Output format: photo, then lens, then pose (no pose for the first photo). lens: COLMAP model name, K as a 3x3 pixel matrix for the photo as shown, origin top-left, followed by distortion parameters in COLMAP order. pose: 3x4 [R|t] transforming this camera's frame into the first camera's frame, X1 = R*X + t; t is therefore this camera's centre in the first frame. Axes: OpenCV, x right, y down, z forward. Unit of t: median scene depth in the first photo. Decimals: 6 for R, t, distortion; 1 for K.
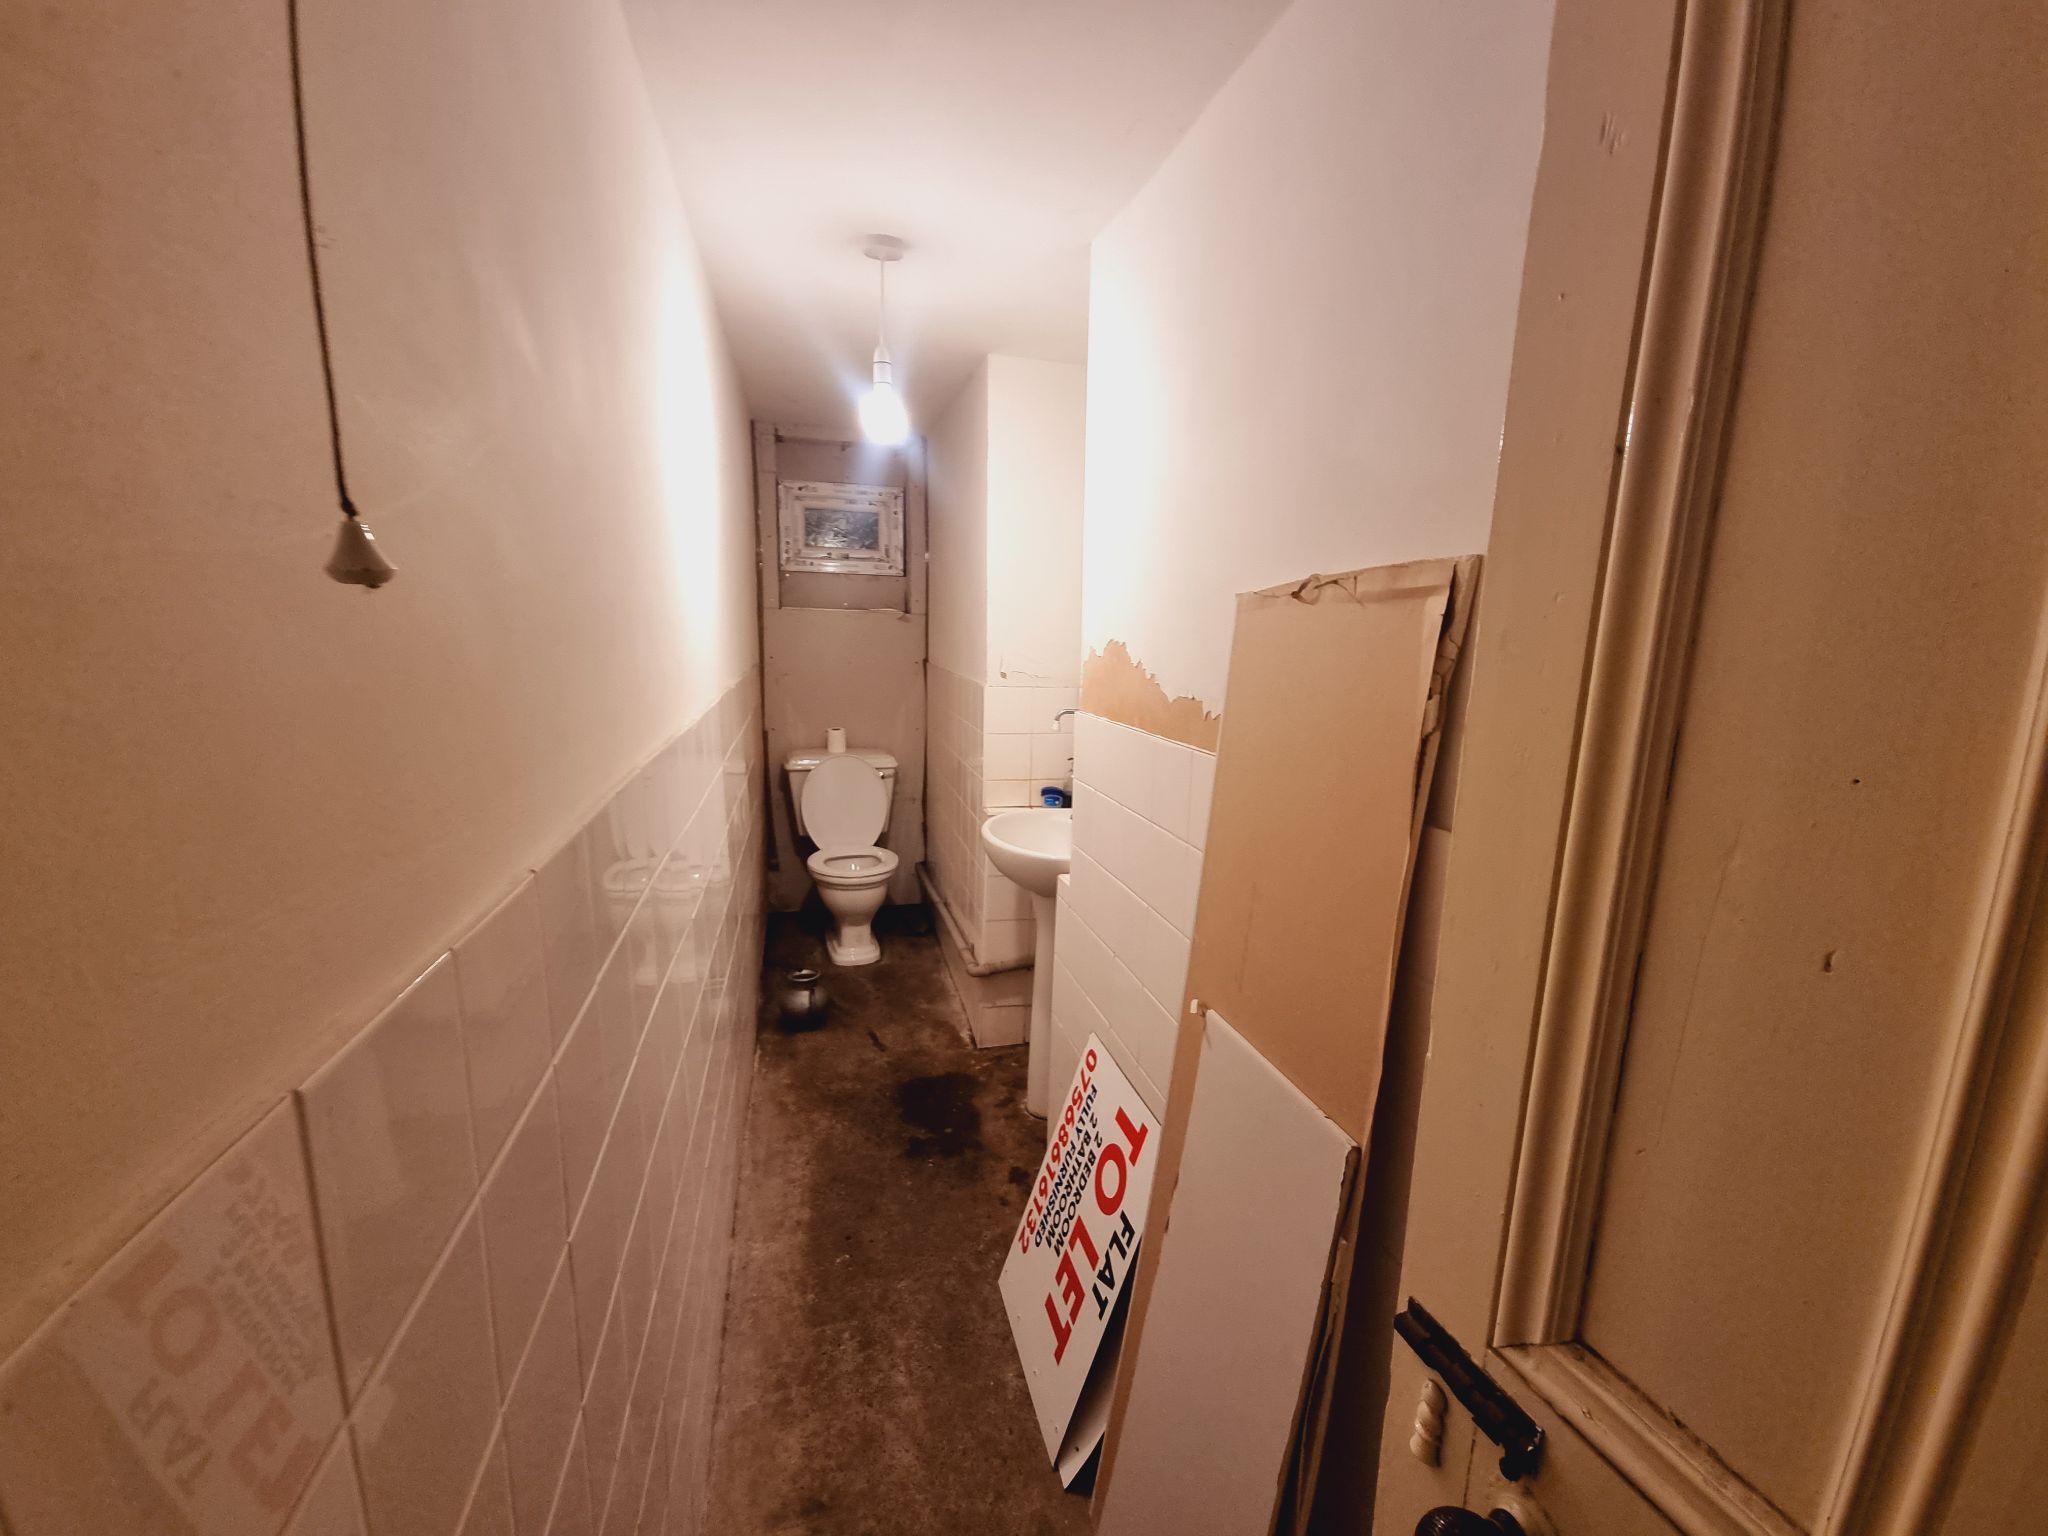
lens RADIAL K [[809.5, 0, 1021.7], [0, 809.5, 776.6], [0, 0, 1]] dist [-0.003544, -0.000691]
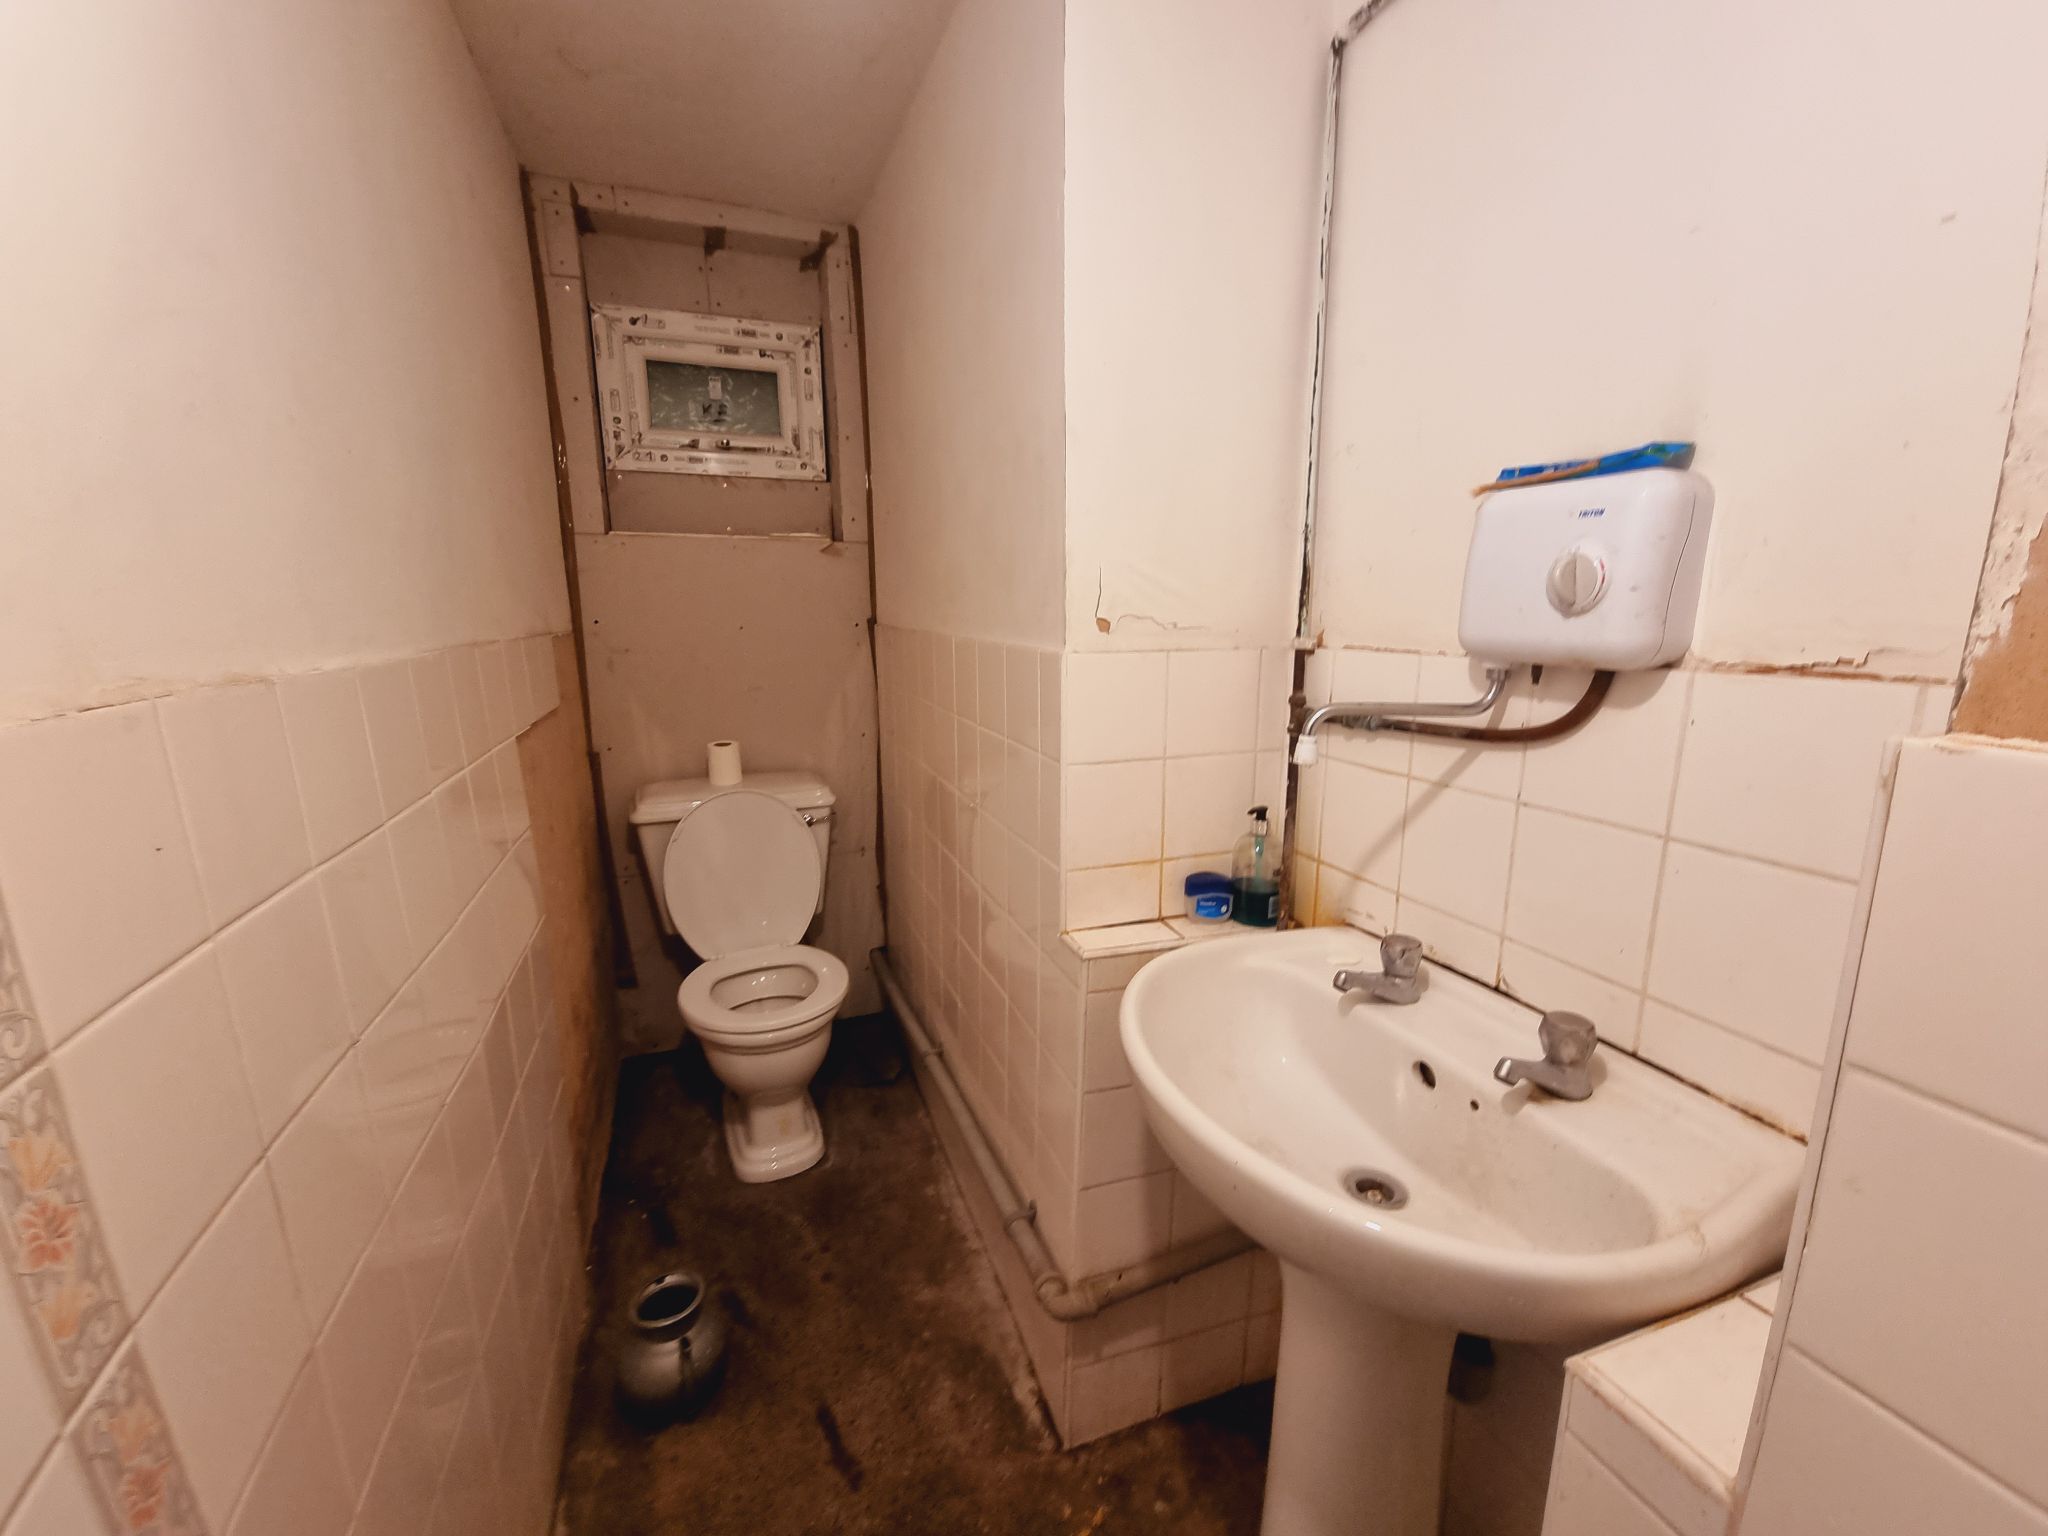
lens RADIAL K [[809.5, 0, 1027.3], [0, 809.5, 764.4], [0, 0, 1]] dist [-0.003544, -0.000691]
pose [[0.993026, -0.050919, 0.106328, -0.076957], [0.049395, 0.998636, 0.016921, -0.043432], [-0.107045, -0.011551, 0.994187, 0.408152]]
